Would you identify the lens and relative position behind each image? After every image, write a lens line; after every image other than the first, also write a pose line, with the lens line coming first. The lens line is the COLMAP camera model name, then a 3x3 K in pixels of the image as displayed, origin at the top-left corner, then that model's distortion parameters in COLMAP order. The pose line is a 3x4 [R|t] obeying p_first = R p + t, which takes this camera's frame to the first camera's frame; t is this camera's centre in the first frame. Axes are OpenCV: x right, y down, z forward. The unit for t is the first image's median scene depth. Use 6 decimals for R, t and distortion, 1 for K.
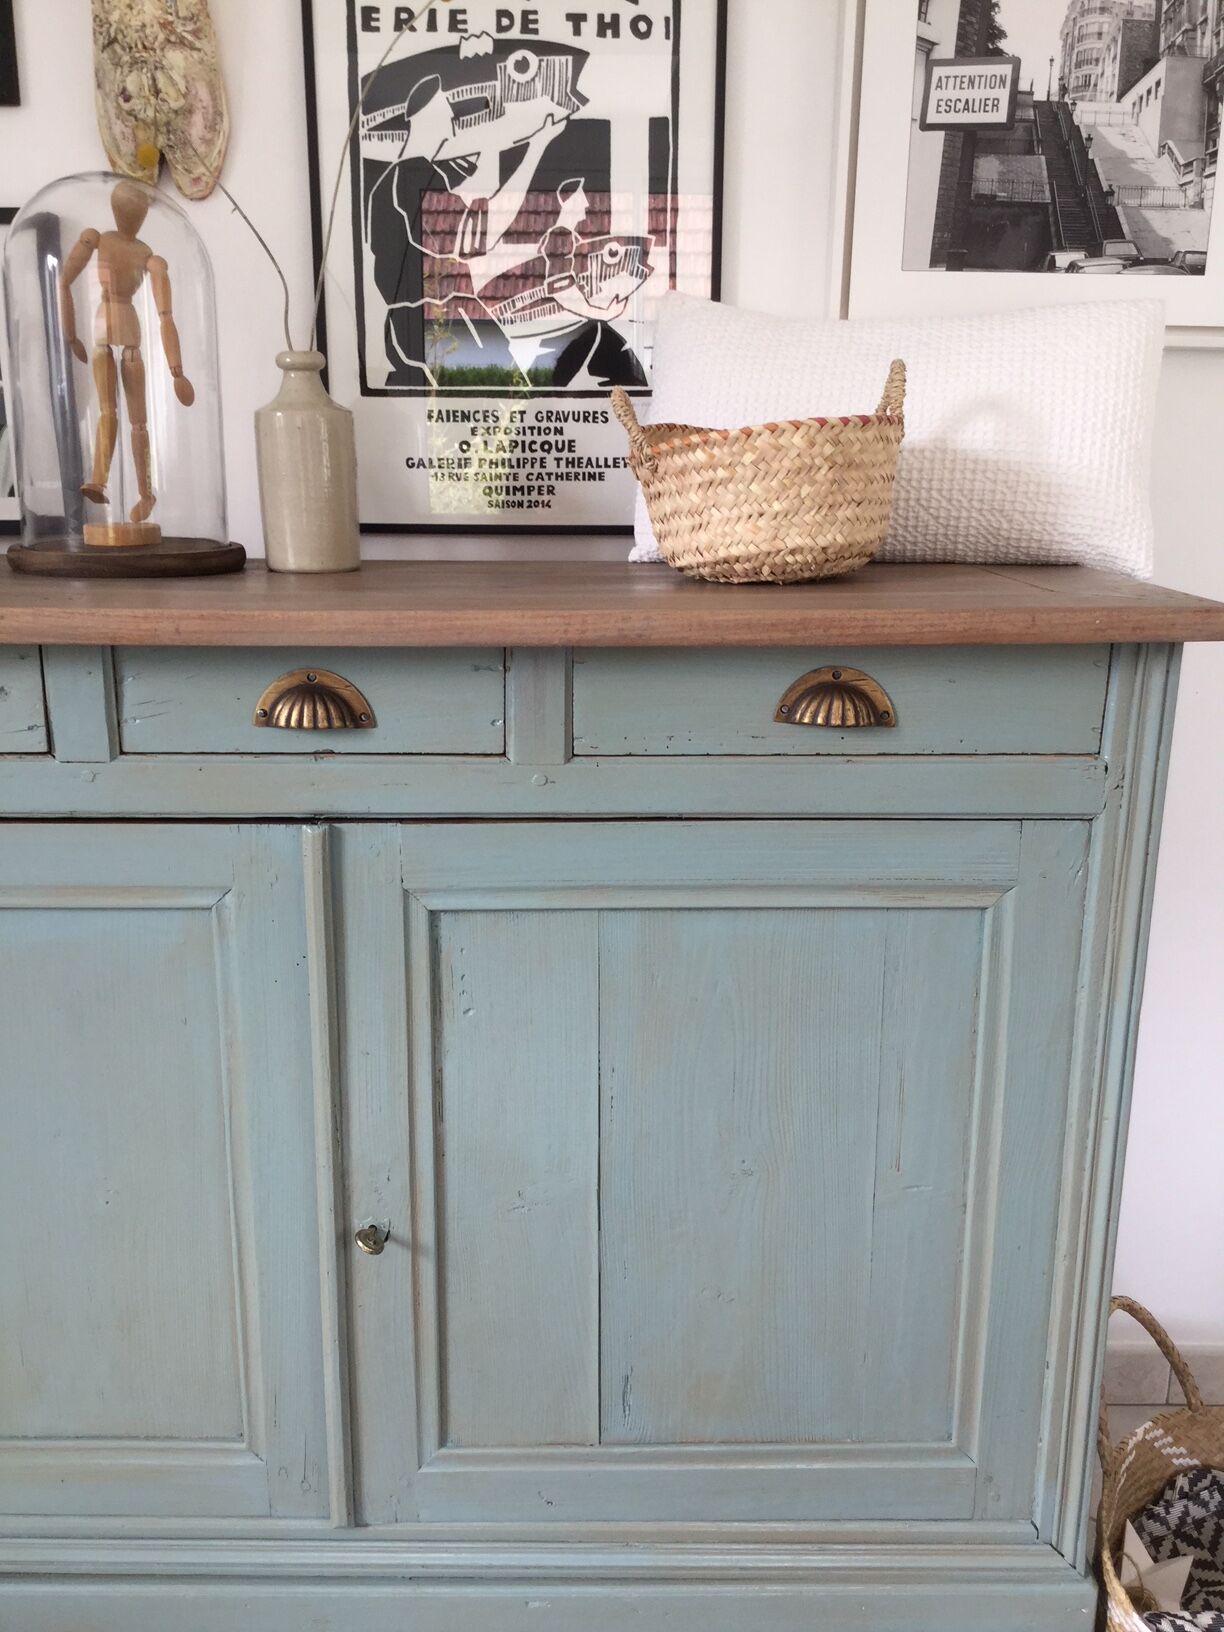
lens RADIAL K [[1477.2, 0, 611.5], [0, 1477.2, 817.1], [0, 0, 1]] dist [0.120554, -0.228796]
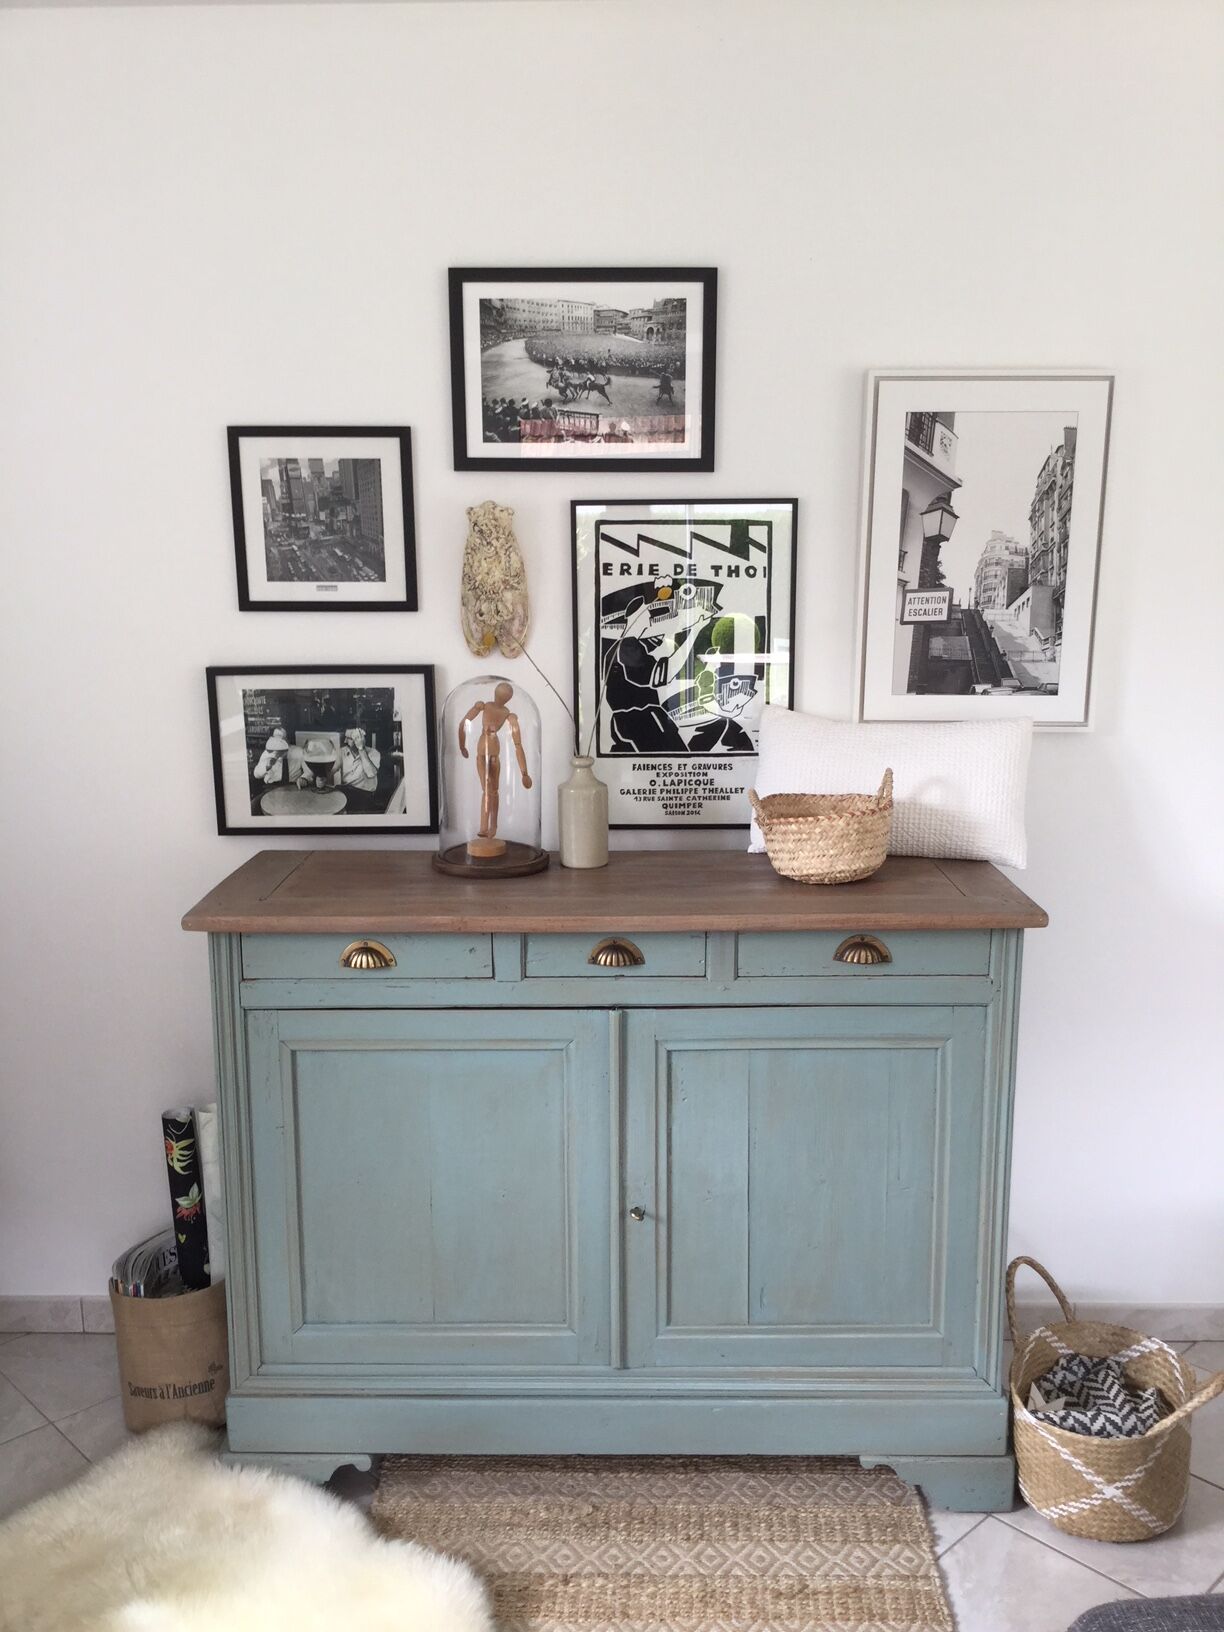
lens RADIAL K [[1483.5, 0, 613.3], [0, 1483.5, 812.8], [0, 0, 1]] dist [0.140556, -0.255721]
pose [[0.999893, -0.008706, -0.011790, -0.134019], [0.008054, 0.998495, -0.054247, -0.122466], [0.012245, 0.054147, 0.998458, -0.860049]]
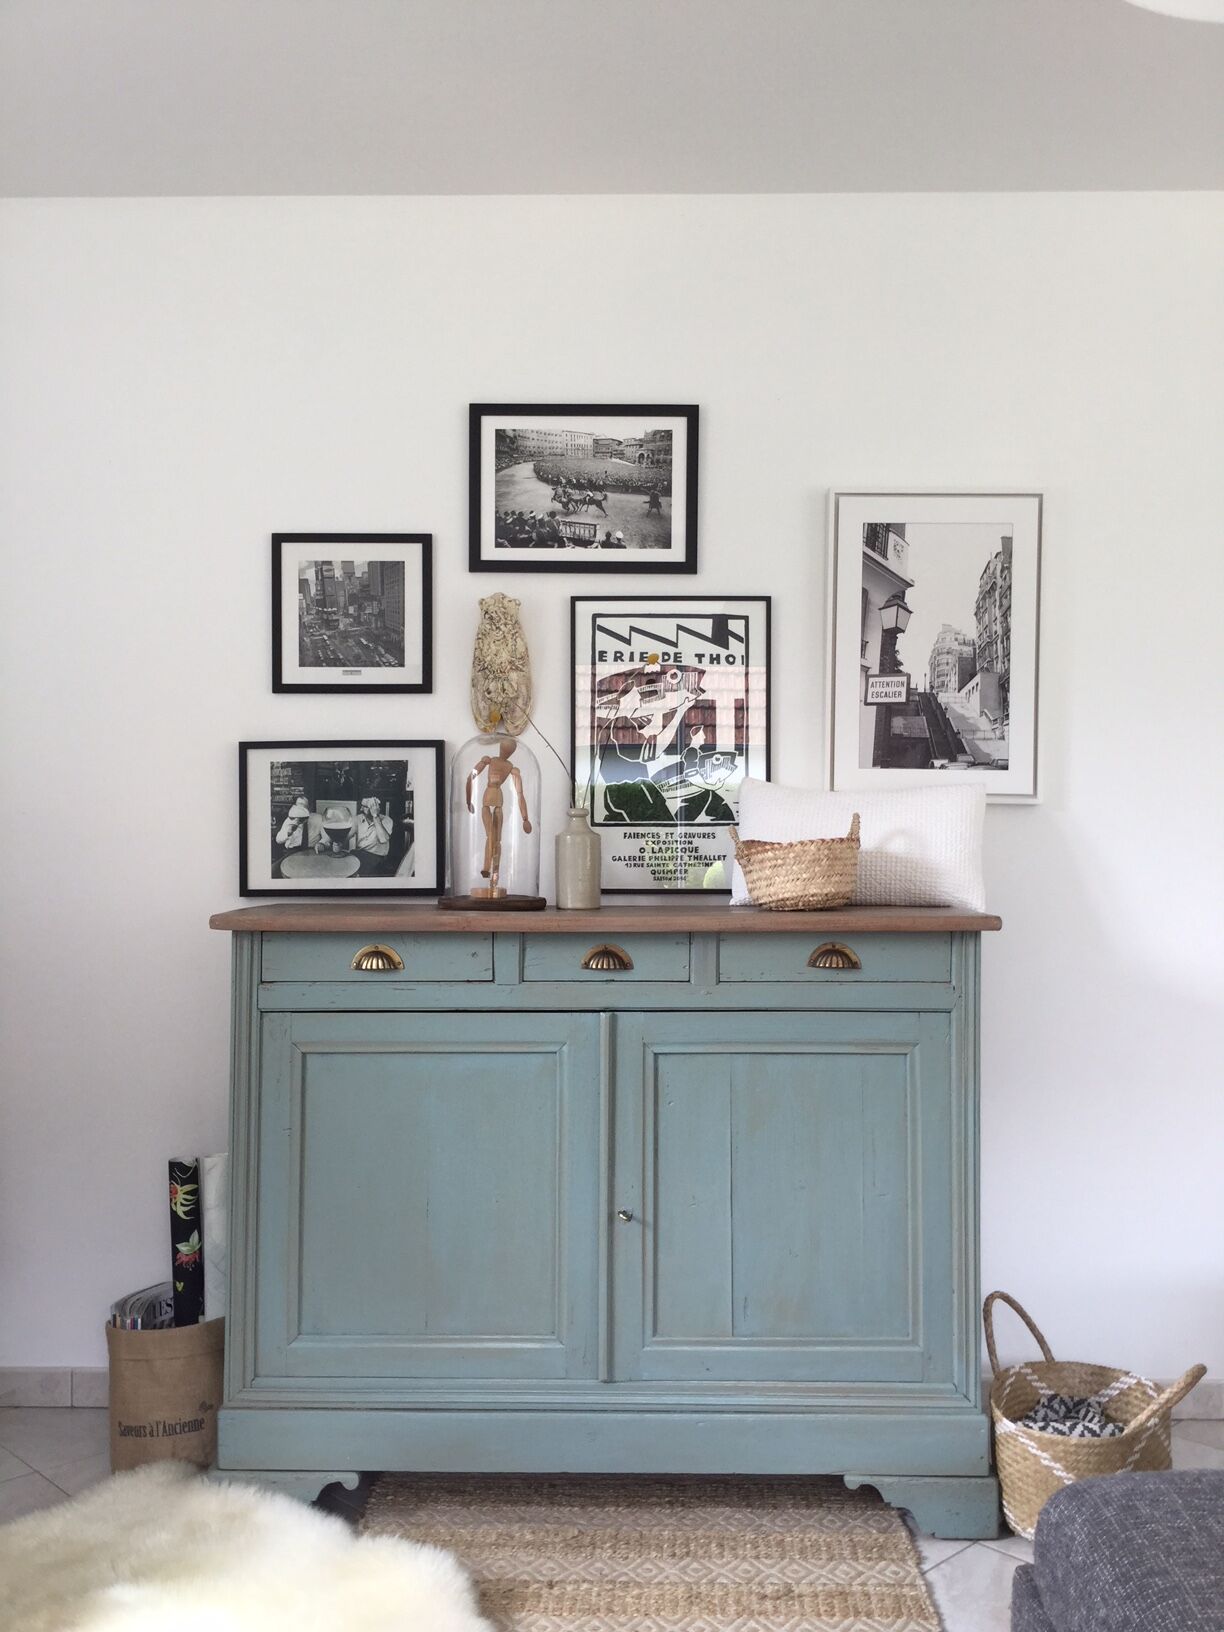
lens RADIAL K [[1487.0, 0, 614.1], [0, 1487.0, 810.0], [0, 0, 1]] dist [0.126187, -0.206391]
pose [[0.999977, -0.001997, -0.006548, -0.131265], [0.000190, 0.964226, -0.265081, 0.237164], [0.006844, 0.265073, 0.964204, -0.977185]]
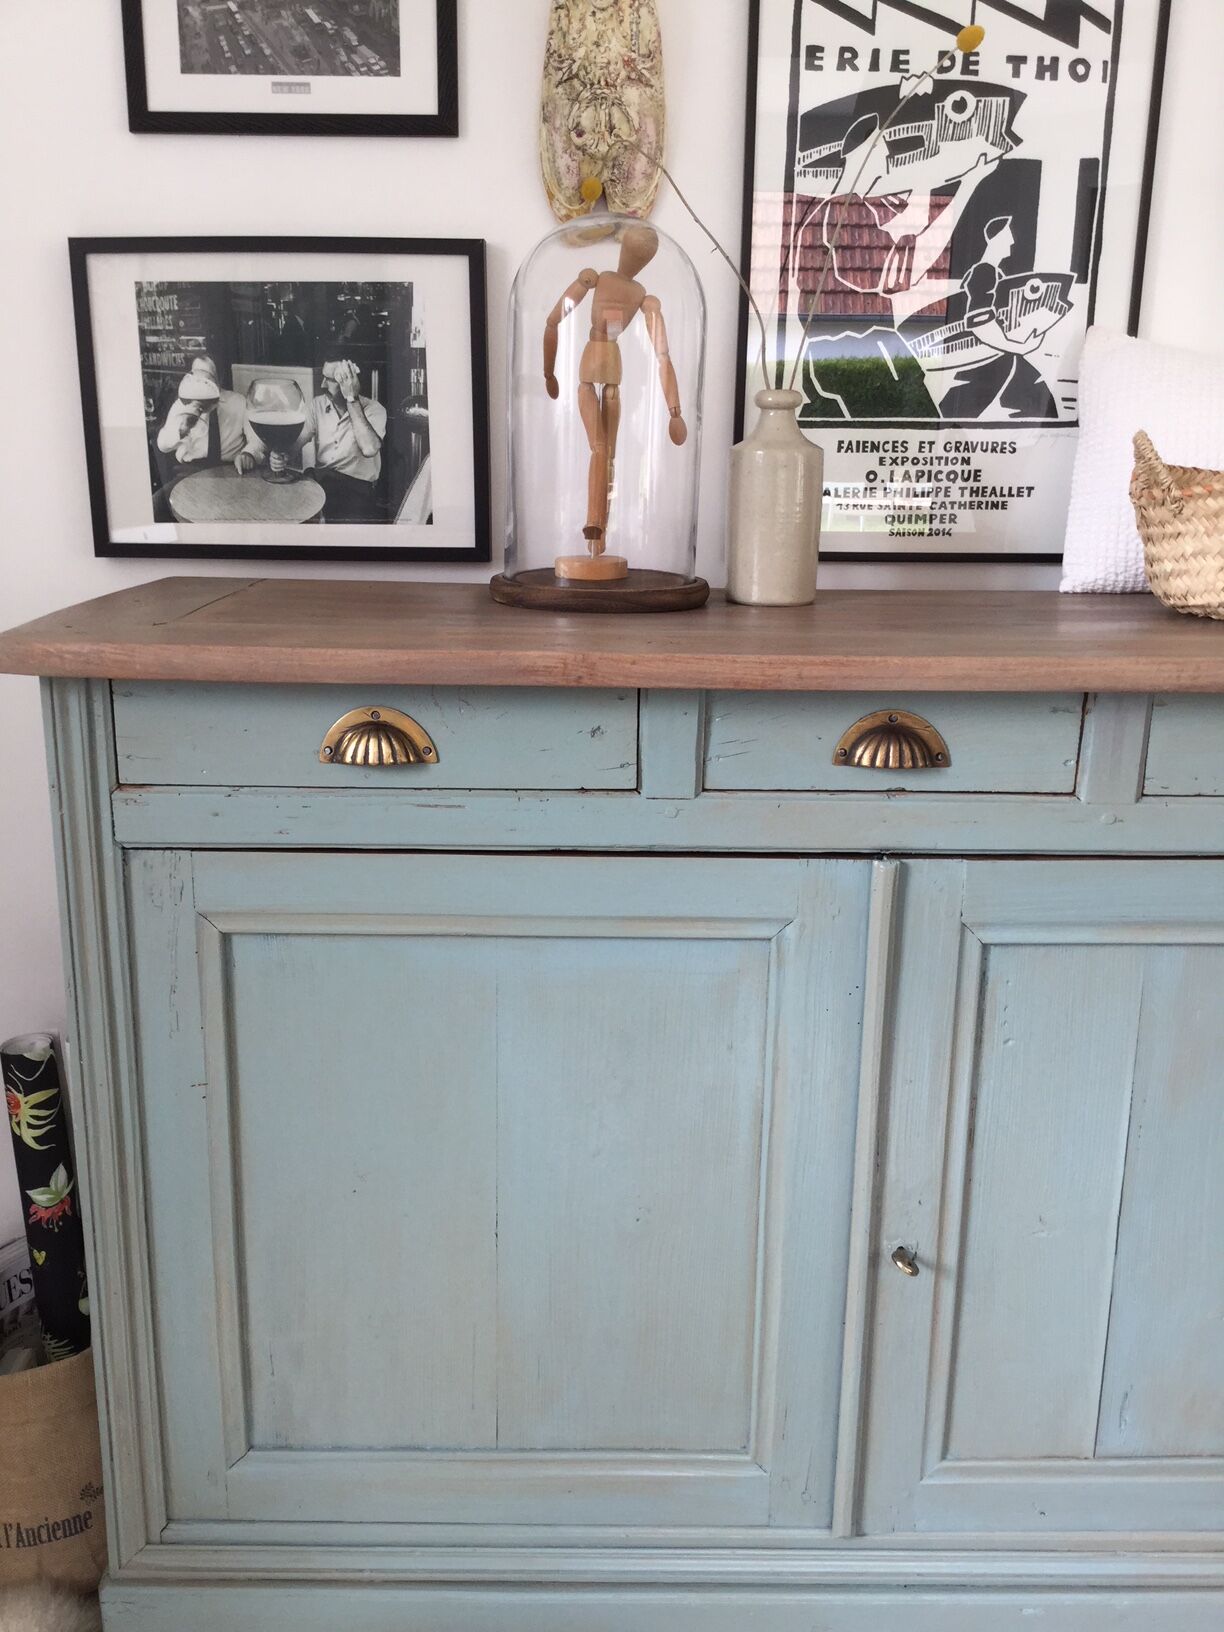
lens RADIAL K [[1477.2, 0, 611.5], [0, 1477.2, 817.1], [0, 0, 1]] dist [0.120554, -0.228796]
pose [[0.999854, 0.006538, 0.015762, -0.310827], [-0.006677, 0.999939, 0.008793, -0.025088], [-0.015704, -0.008897, 0.999837, -0.019872]]
